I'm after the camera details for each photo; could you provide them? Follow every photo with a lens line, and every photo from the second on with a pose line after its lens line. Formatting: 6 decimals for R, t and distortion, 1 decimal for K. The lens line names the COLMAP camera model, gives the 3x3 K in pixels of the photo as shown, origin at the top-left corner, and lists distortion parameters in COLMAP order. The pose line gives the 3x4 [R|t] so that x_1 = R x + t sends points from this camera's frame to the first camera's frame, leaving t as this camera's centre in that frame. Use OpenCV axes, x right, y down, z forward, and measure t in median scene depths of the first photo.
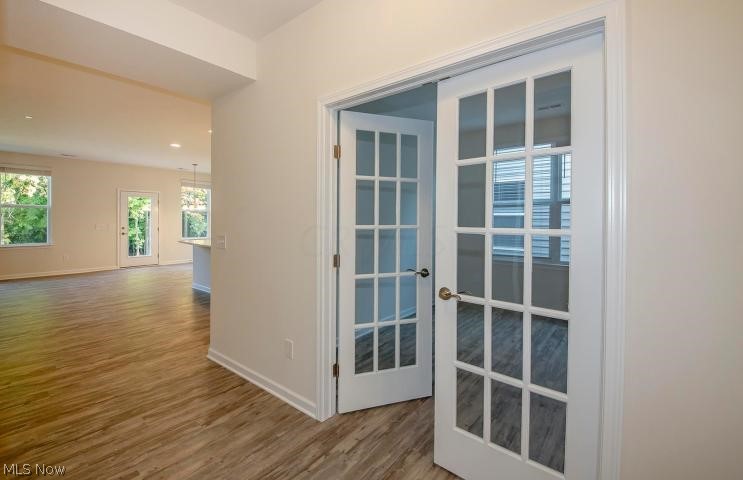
lens RADIAL K [[325.4, 0, 354.1], [0, 325.4, 222.1], [0, 0, 1]] dist [-0.015717, -0.004711]
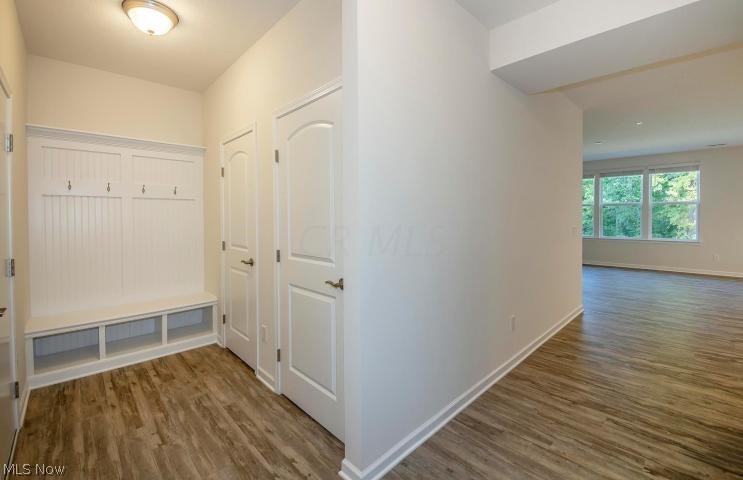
lens RADIAL K [[325.4, 0, 362.4], [0, 325.4, 214.2], [0, 0, 1]] dist [-0.015717, -0.004711]
pose [[-0.143467, -0.011561, -0.989588, 0.381239], [-0.002244, 0.999933, -0.011356, 0.002327], [0.989653, 0.000591, -0.143483, 0.368453]]
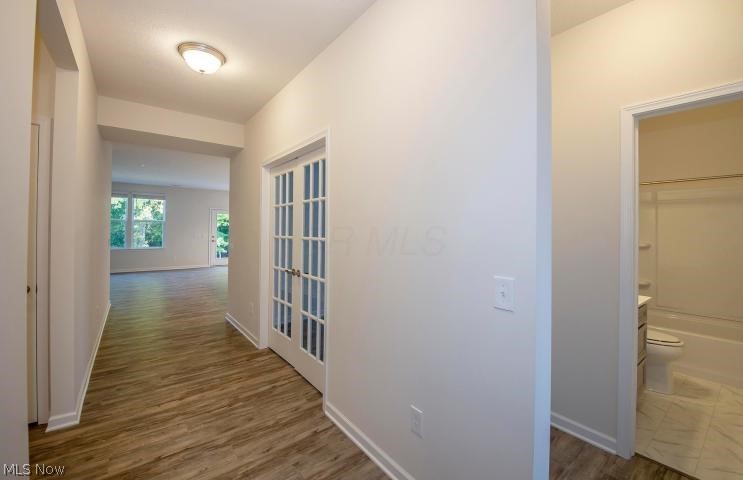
lens RADIAL K [[325.4, 0, 382.8], [0, 325.4, 225.7], [0, 0, 1]] dist [-0.015717, -0.004711]
pose [[0.975229, -0.006820, -0.221093, 0.854581], [0.003702, 0.999888, -0.014514, -0.009918], [0.221167, 0.013336, 0.975145, -0.500455]]
